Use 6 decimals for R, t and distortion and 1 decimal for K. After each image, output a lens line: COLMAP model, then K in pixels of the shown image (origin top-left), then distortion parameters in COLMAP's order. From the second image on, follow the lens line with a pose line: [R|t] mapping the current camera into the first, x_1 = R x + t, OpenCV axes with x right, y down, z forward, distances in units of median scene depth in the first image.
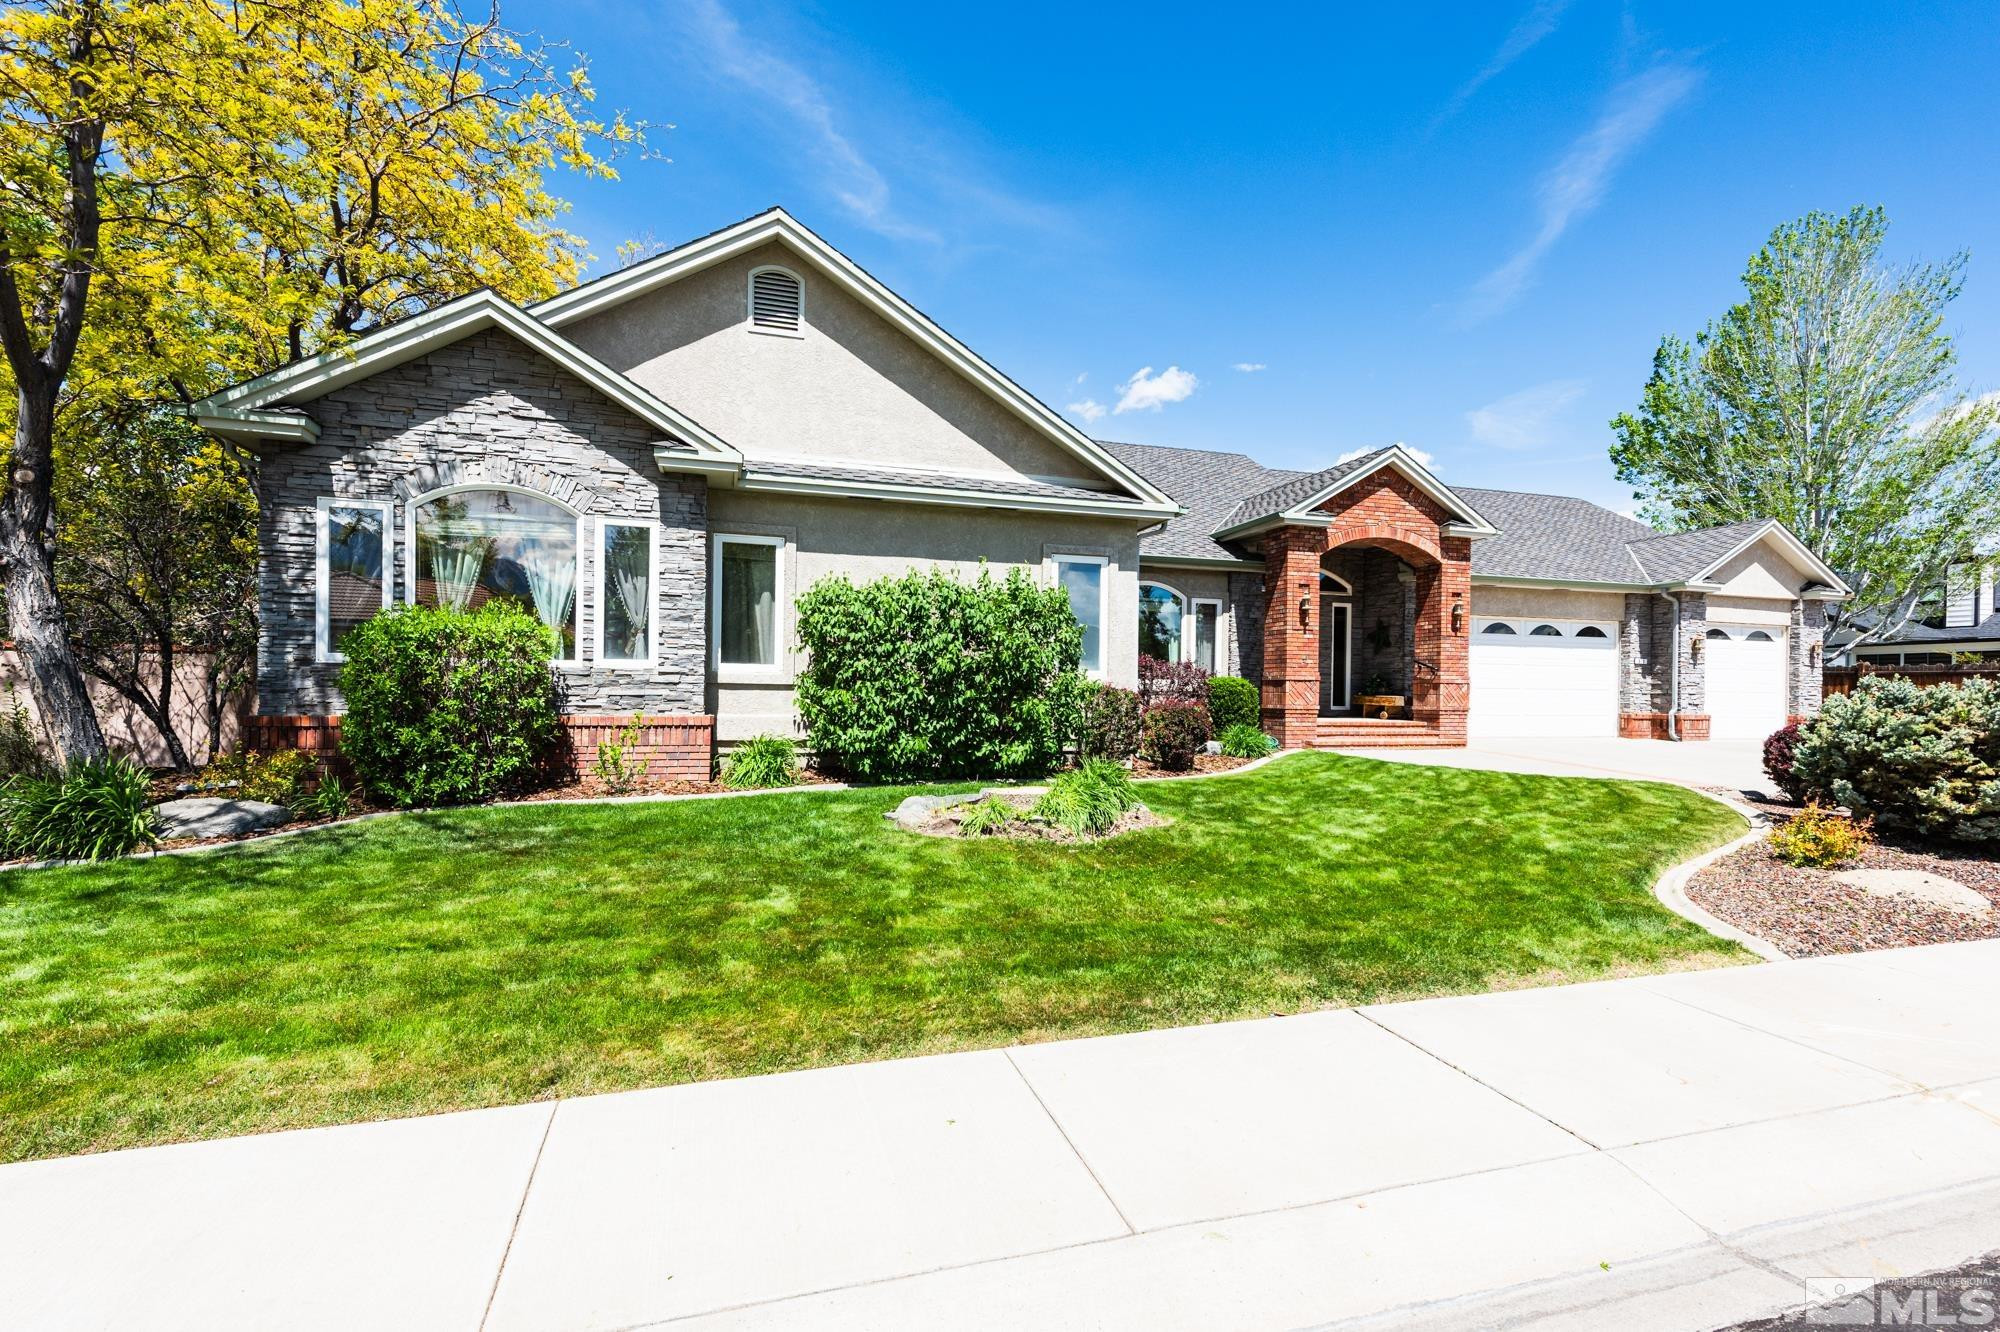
lens RADIAL K [[894.1, 0, 988.7], [0, 894.1, 688.5], [0, 0, 1]] dist [0.021142, -0.010197]
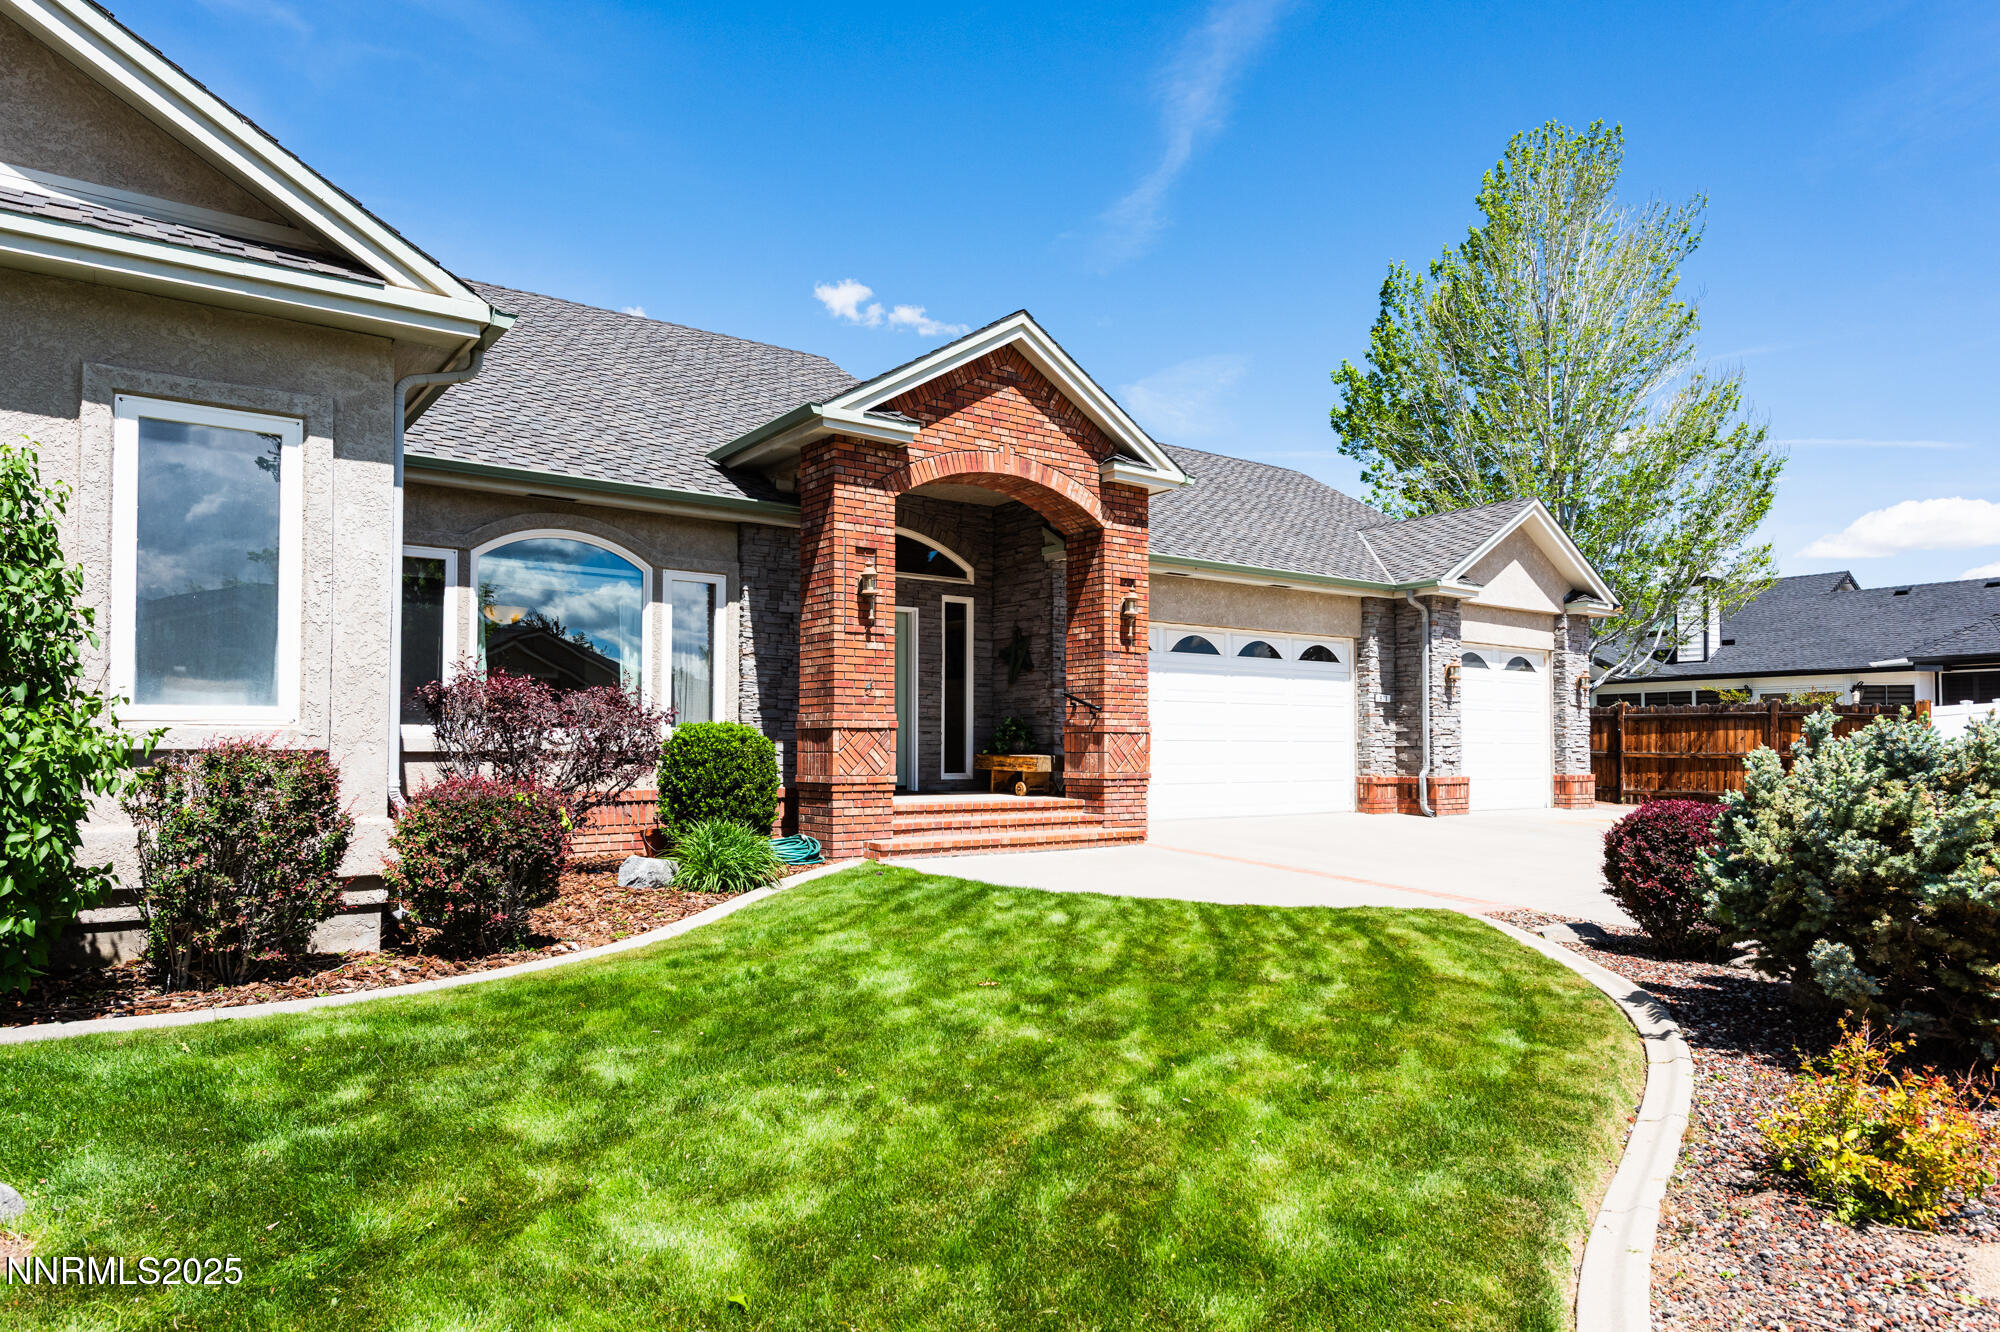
lens RADIAL K [[1229.8, 0, 1001.4], [0, 1229.8, 703.6], [0, 0, 1]] dist [0.037792, -0.055115]
pose [[0.940918, 0.001817, 0.338629, 0.163077], [0.009108, 0.999488, -0.030672, -0.000844], [-0.338511, 0.031944, 0.940420, 0.261288]]
